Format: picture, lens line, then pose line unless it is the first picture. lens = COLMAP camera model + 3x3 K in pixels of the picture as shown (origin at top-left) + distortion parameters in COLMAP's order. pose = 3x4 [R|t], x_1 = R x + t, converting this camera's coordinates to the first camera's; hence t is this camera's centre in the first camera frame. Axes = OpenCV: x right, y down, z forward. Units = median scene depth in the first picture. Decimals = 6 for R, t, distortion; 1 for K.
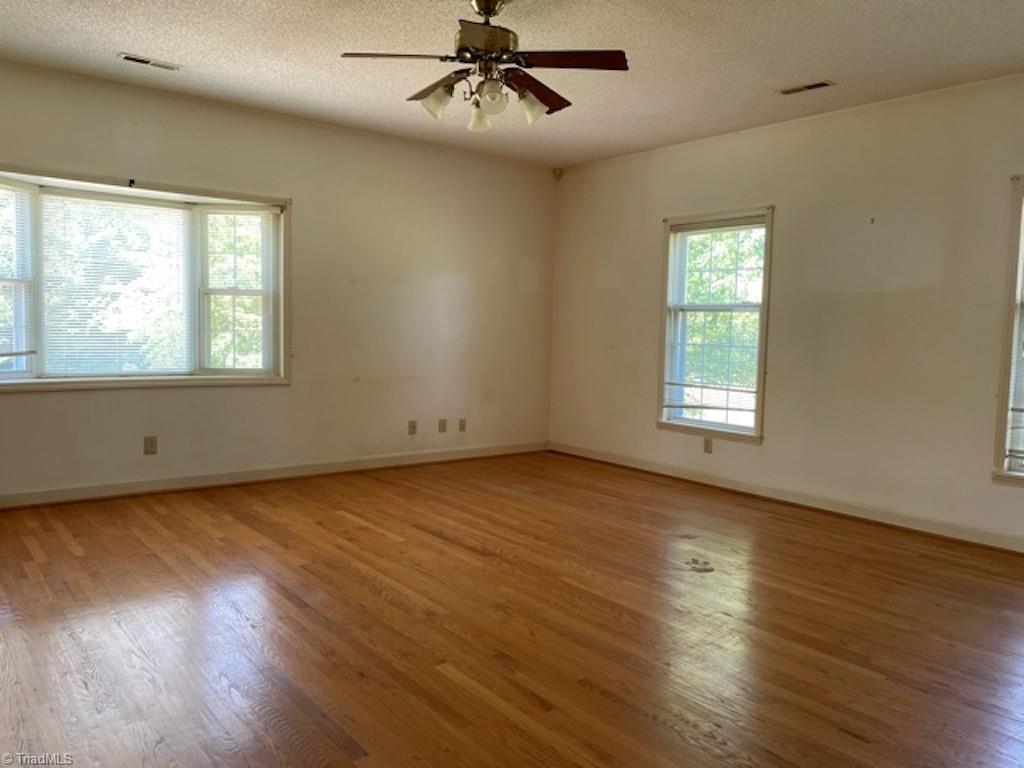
lens RADIAL K [[778.4, 0, 509.6], [0, 778.4, 380.1], [0, 0, 1]] dist [0.055250, -0.001403]
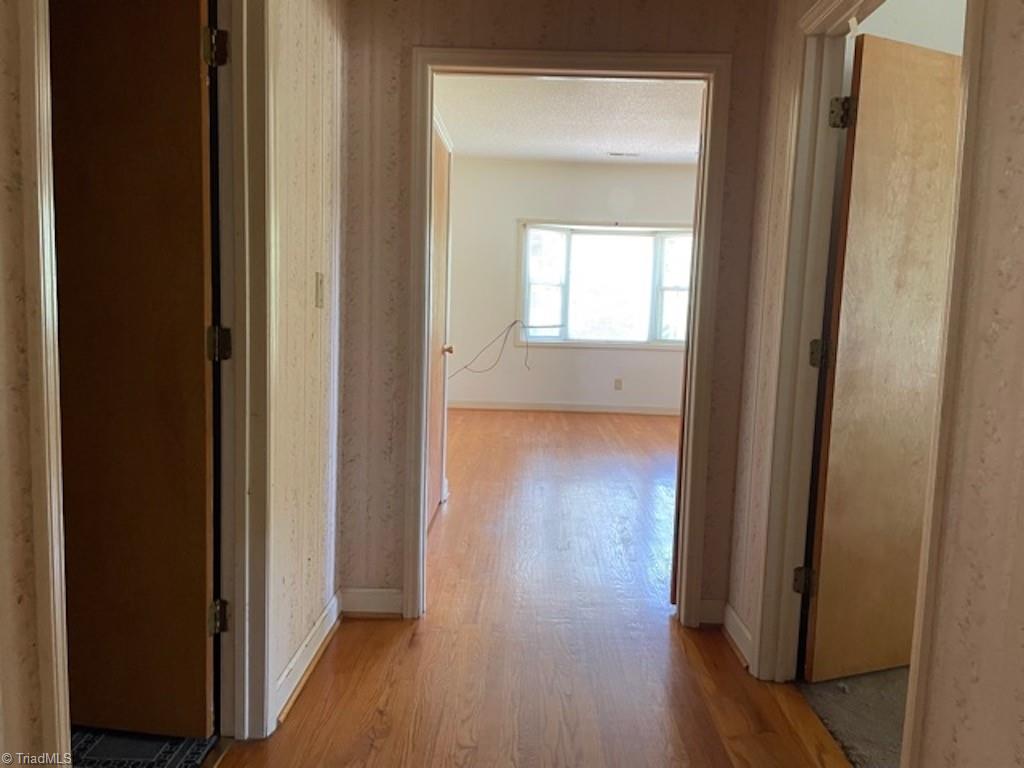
lens RADIAL K [[778.4, 0, 513.2], [0, 778.4, 385.3], [0, 0, 1]] dist [0.055250, -0.001403]
pose [[0.777177, 0.059746, -0.626439, 0.397050], [-0.055267, 0.998116, 0.026628, 0.055973], [0.626850, 0.013926, 0.779016, -0.404216]]
